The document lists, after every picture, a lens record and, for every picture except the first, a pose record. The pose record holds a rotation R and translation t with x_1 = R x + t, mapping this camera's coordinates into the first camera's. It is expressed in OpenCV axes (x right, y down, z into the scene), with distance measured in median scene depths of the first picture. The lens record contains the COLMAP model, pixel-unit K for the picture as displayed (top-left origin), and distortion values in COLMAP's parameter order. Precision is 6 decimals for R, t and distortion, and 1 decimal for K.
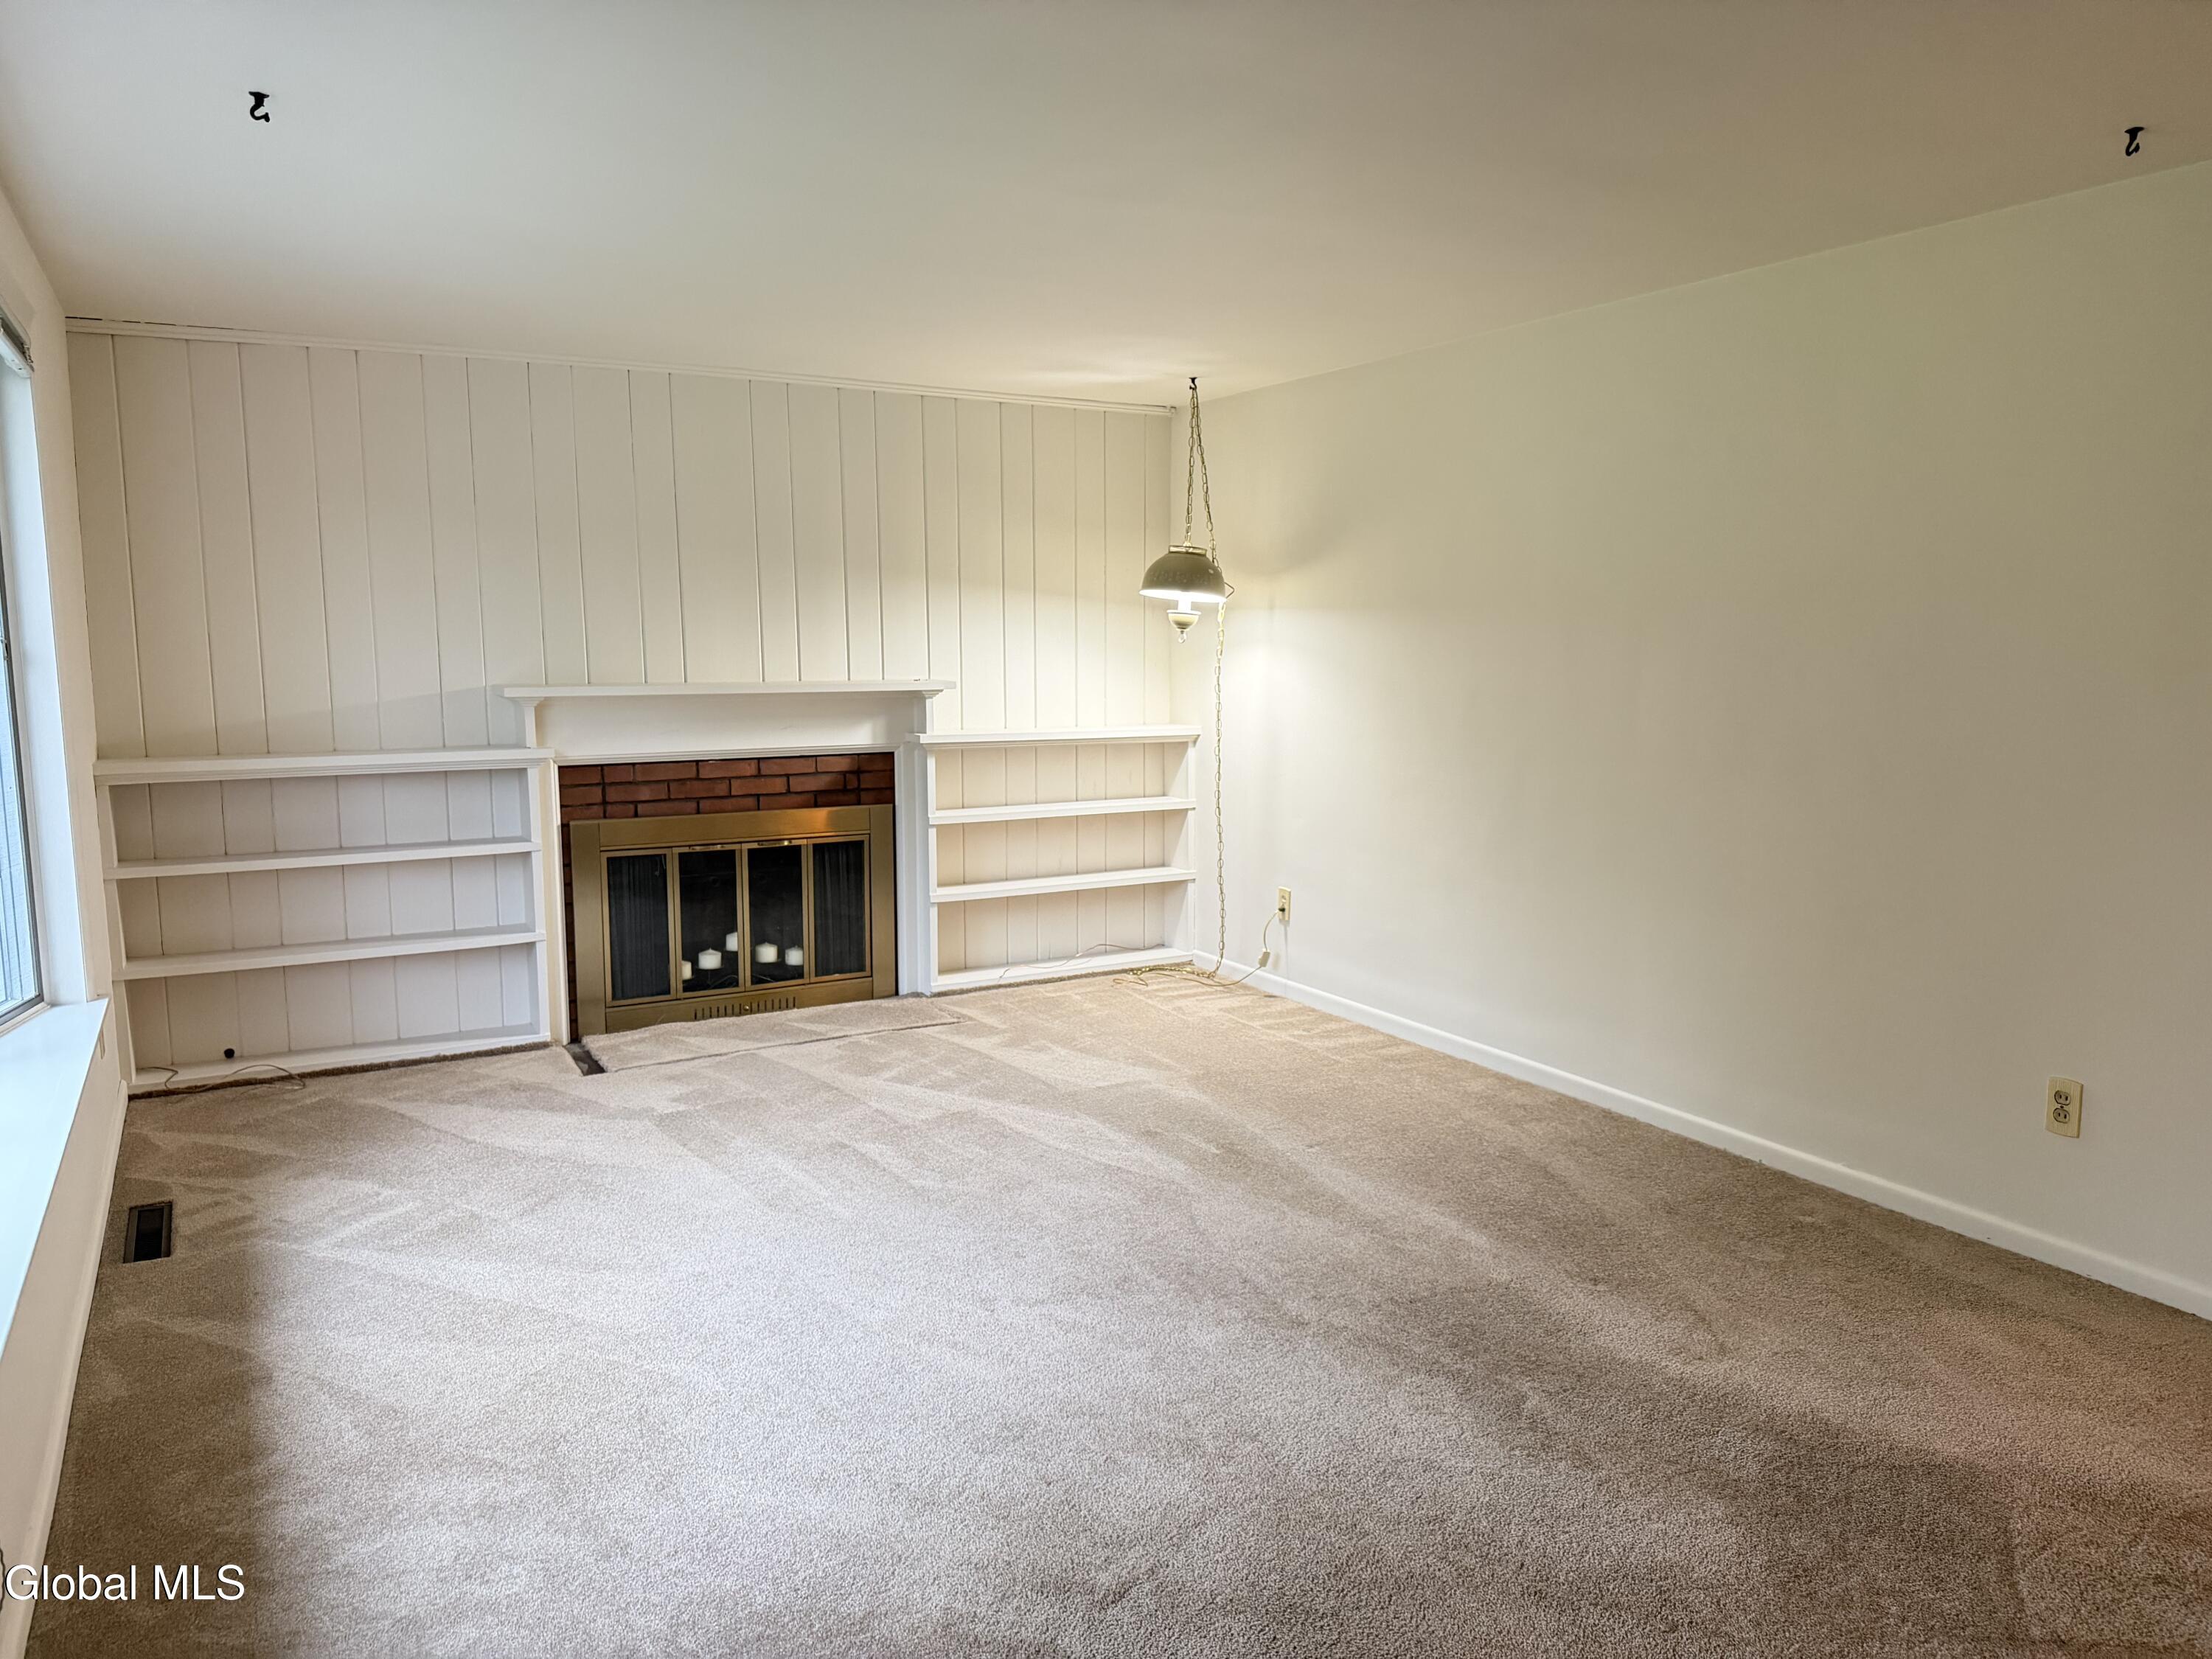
lens RADIAL K [[1522.1, 0, 1106.0], [0, 1522.1, 829.5], [0, 0, 1]] dist [0.170003, -0.269712]
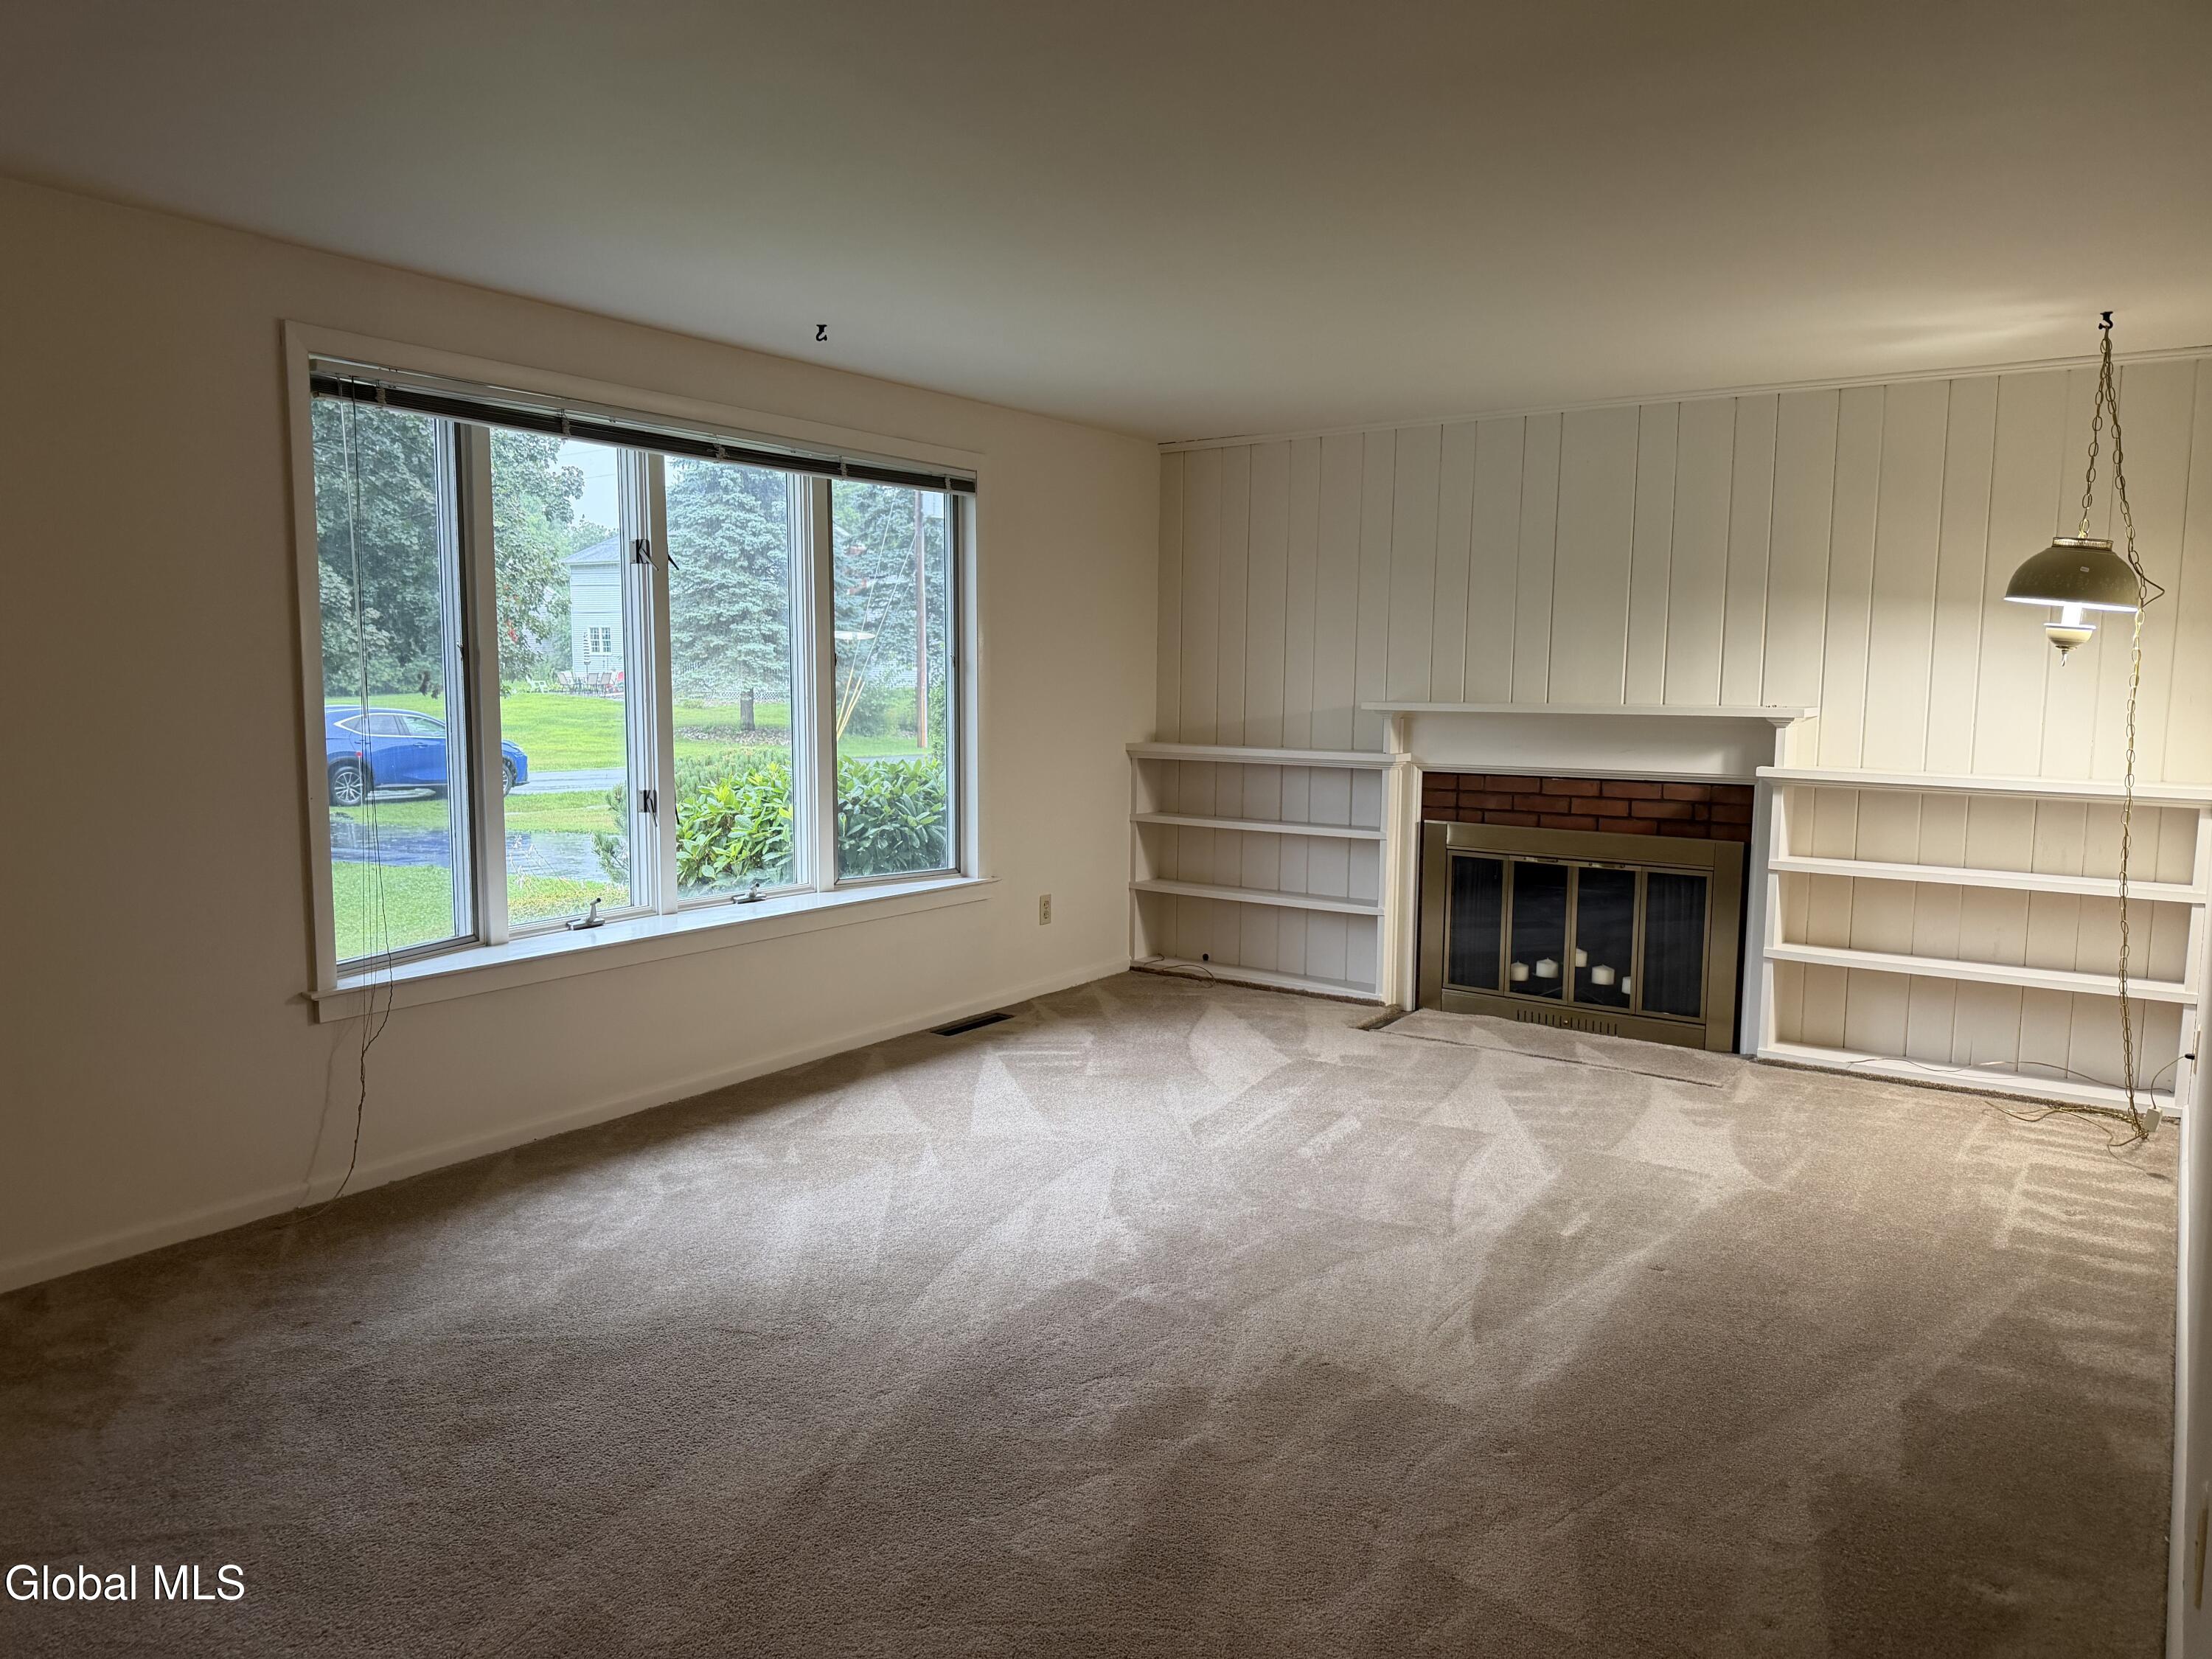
lens RADIAL K [[1522.1, 0, 1106.0], [0, 1522.1, 829.5], [0, 0, 1]] dist [0.170003, -0.269712]
pose [[0.449918, 0.100700, -0.887374, 0.546892], [-0.126429, 0.990797, 0.048335, -0.022495], [0.884075, 0.090443, 0.458509, 0.255628]]
